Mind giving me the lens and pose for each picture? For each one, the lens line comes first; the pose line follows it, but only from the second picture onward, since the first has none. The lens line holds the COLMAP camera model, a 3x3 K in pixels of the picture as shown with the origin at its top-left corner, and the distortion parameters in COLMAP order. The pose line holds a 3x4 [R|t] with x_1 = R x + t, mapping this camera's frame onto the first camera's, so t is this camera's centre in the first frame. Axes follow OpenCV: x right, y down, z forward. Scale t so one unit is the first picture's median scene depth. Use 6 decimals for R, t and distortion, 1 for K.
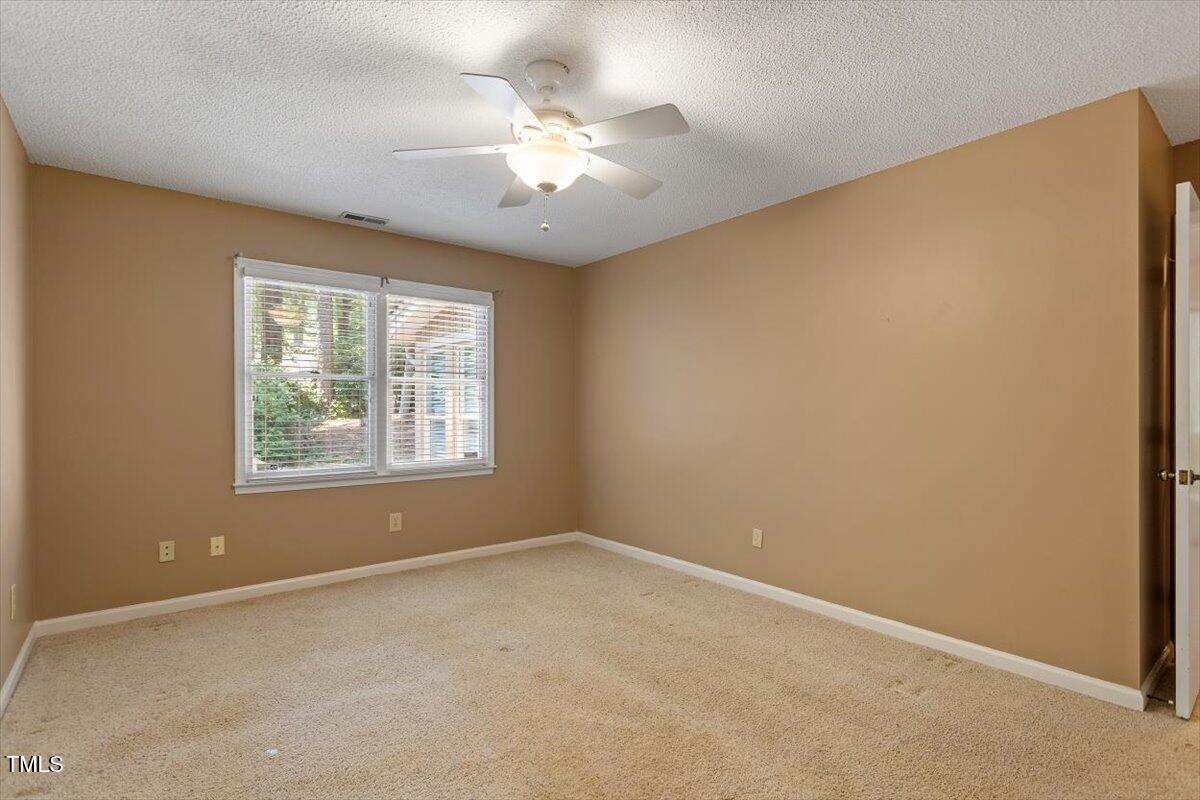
lens RADIAL K [[573.5, 0, 603.0], [0, 573.5, 407.3], [0, 0, 1]] dist [0.000152, 0.000362]
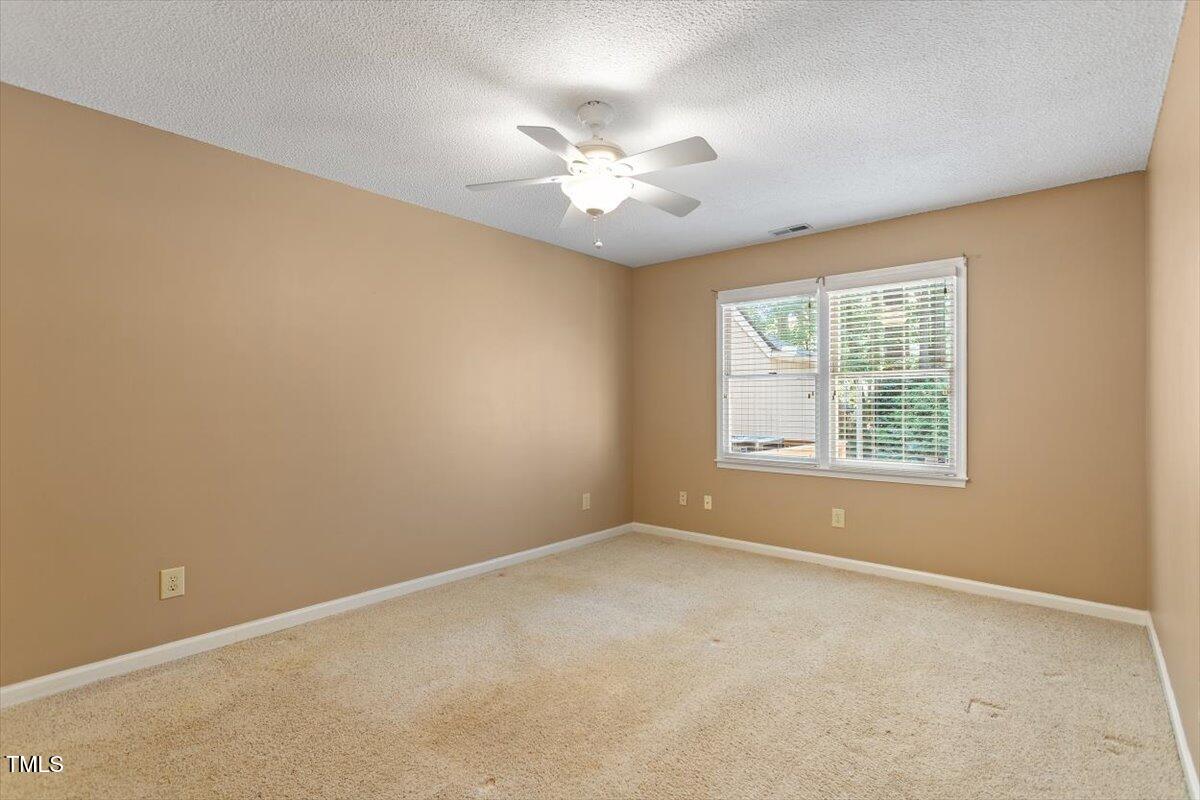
lens RADIAL K [[572.3, 0, 600.9], [0, 572.3, 394.6], [0, 0, 1]] dist [-0.001068, -0.000253]
pose [[0.170321, -0.012950, -0.985303, 0.630542], [0.003706, 0.999915, -0.012501, -0.003532], [0.985382, -0.001523, 0.170355, 0.488277]]
